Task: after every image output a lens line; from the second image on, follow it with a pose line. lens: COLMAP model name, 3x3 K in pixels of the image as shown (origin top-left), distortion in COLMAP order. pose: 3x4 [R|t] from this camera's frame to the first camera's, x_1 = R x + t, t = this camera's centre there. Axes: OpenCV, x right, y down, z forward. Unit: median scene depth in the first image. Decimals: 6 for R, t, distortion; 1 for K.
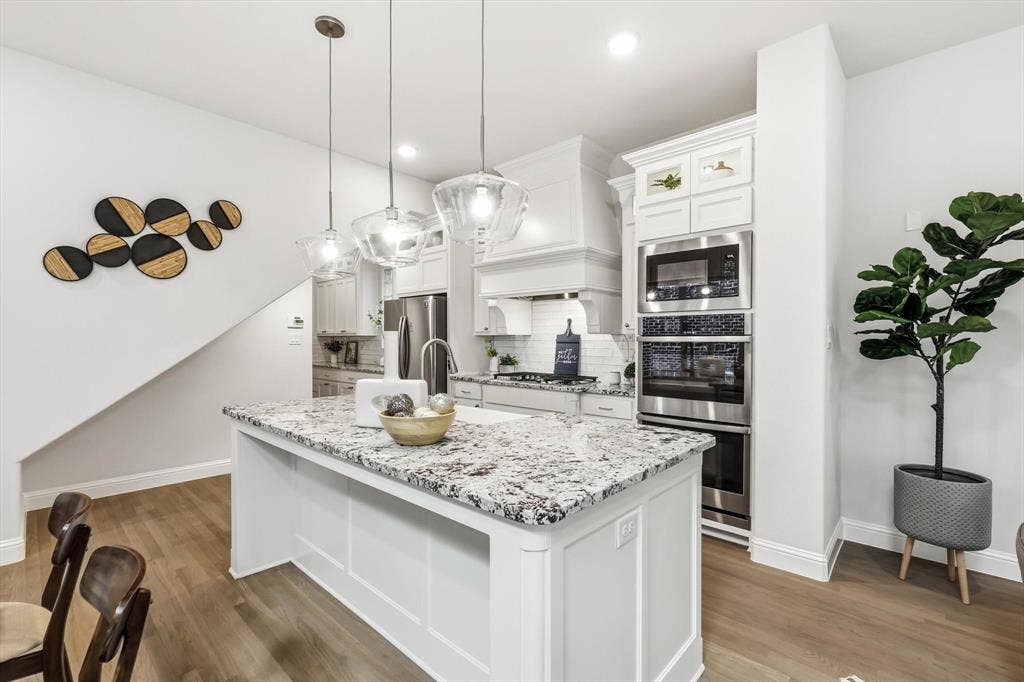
lens RADIAL K [[448.0, 0, 513.6], [0, 448.0, 345.9], [0, 0, 1]] dist [-0.000974, 0.000142]
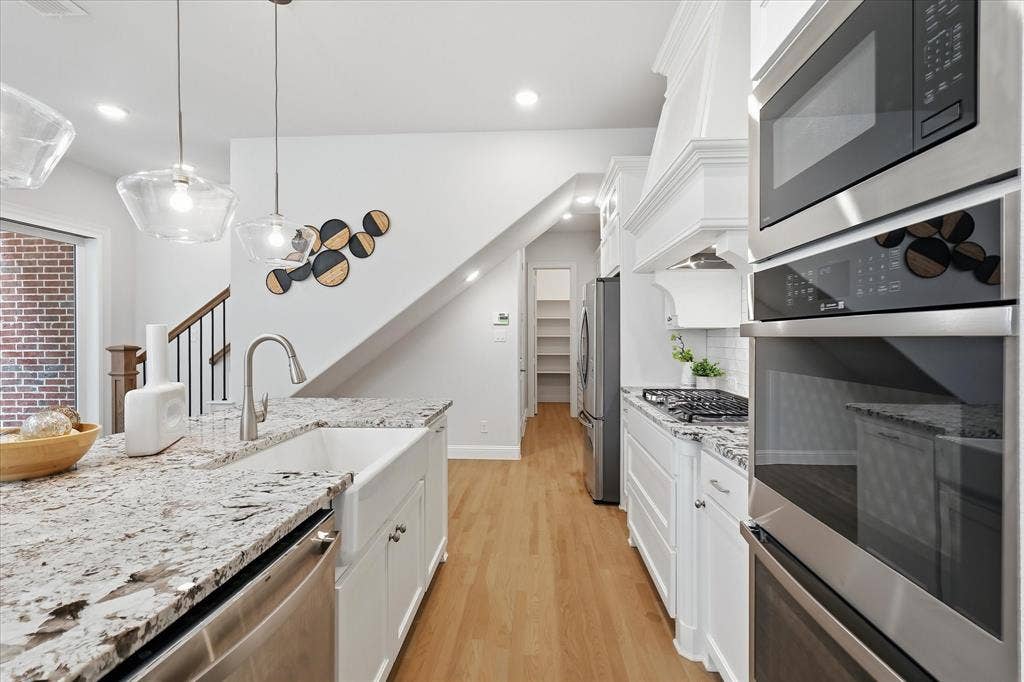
lens RADIAL K [[463.6, 0, 512.0], [0, 463.6, 341.0], [0, 0, 1]] dist [0.000250, 0.000069]
pose [[0.630181, 0.001918, -0.776446, 0.472777], [-0.006756, 0.999973, -0.003013, -0.003122], [0.776419, 0.007144, 0.630177, 0.577653]]
